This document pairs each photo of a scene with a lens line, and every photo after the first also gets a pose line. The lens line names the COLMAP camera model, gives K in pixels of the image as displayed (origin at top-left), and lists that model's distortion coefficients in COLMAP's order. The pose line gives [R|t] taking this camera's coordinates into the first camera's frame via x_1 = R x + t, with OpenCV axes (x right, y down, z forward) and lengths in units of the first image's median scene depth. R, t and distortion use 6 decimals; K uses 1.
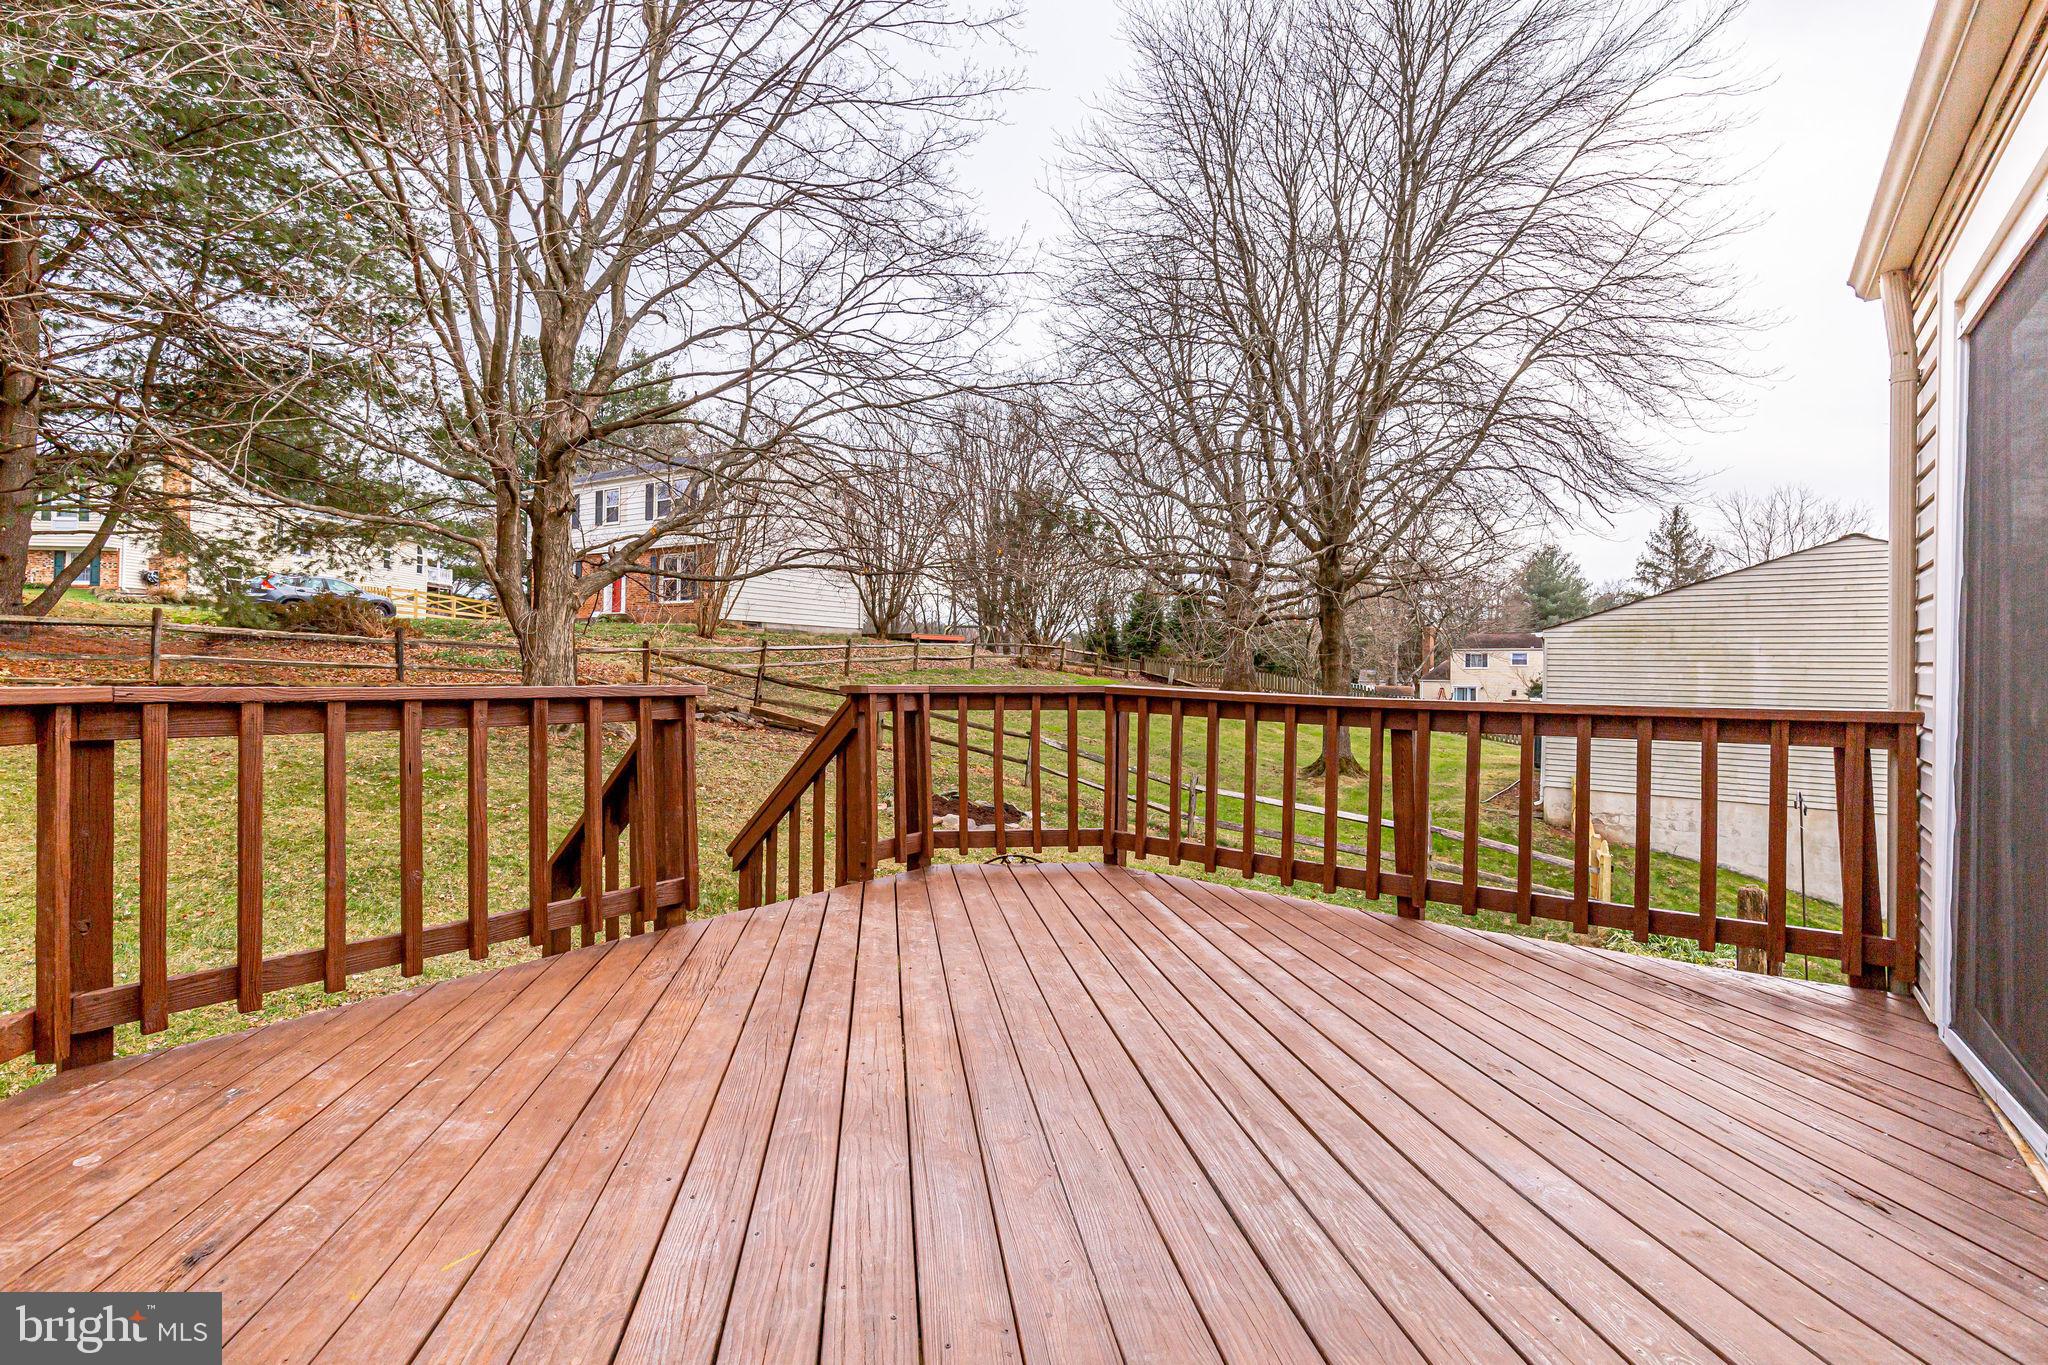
lens RADIAL K [[949.9, 0, 1024.0], [0, 949.9, 682.5], [0, 0, 1]] dist [0.010484, 0.000199]
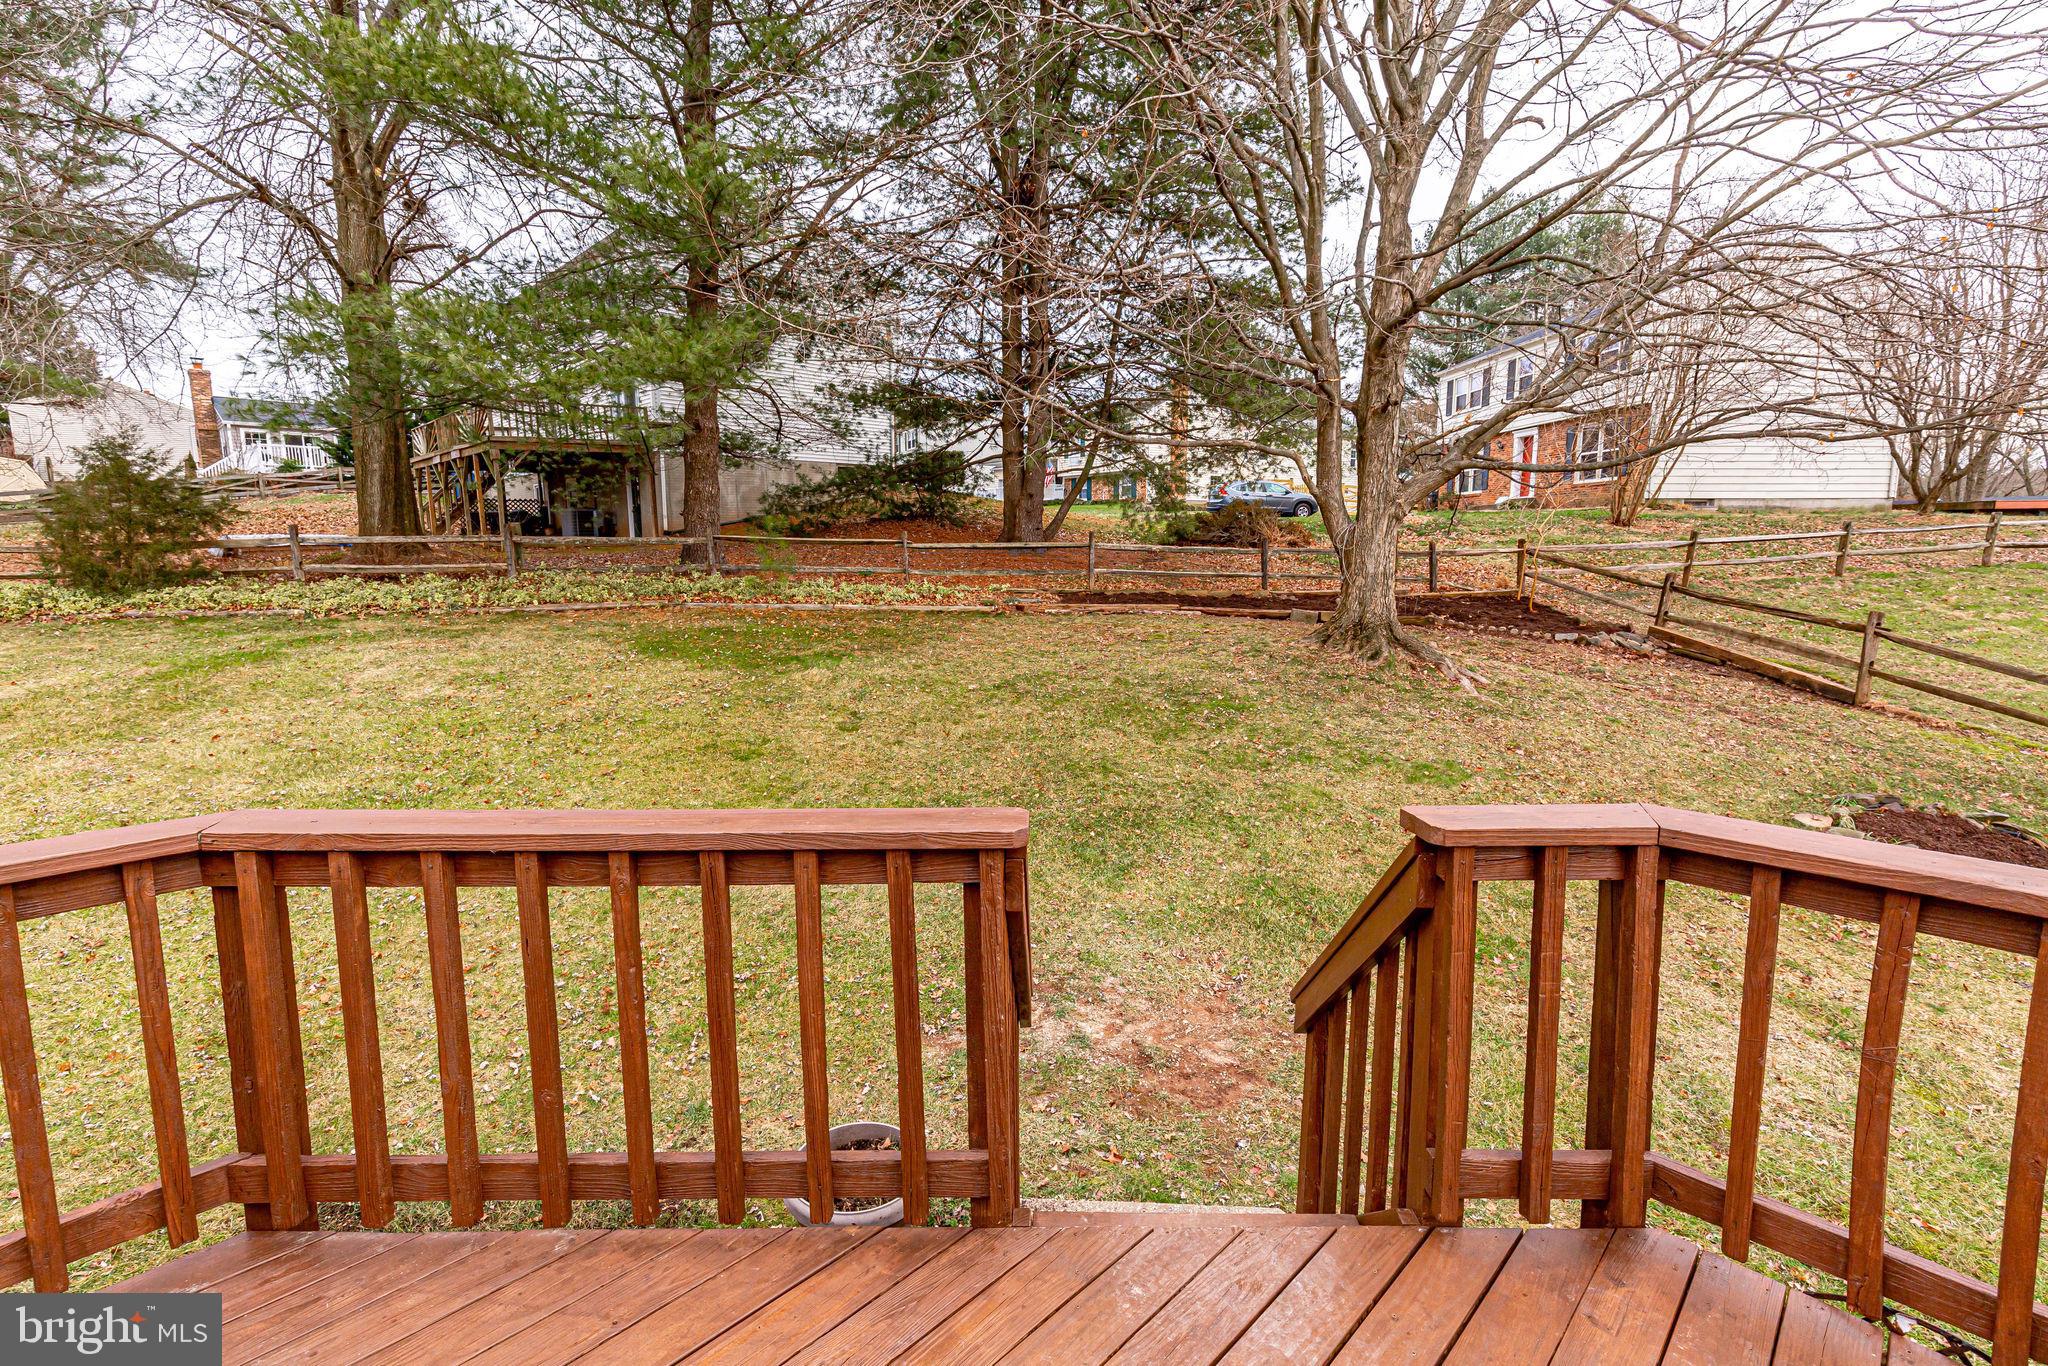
lens RADIAL K [[931.6, 0, 1021.6], [0, 931.6, 678.8], [0, 0, 1]] dist [0.007722, -0.000513]
pose [[0.595447, 0.096166, -0.797618, 0.017908], [0.007745, 0.992077, 0.125393, -0.040175], [0.803357, -0.080843, 0.589984, 0.200741]]
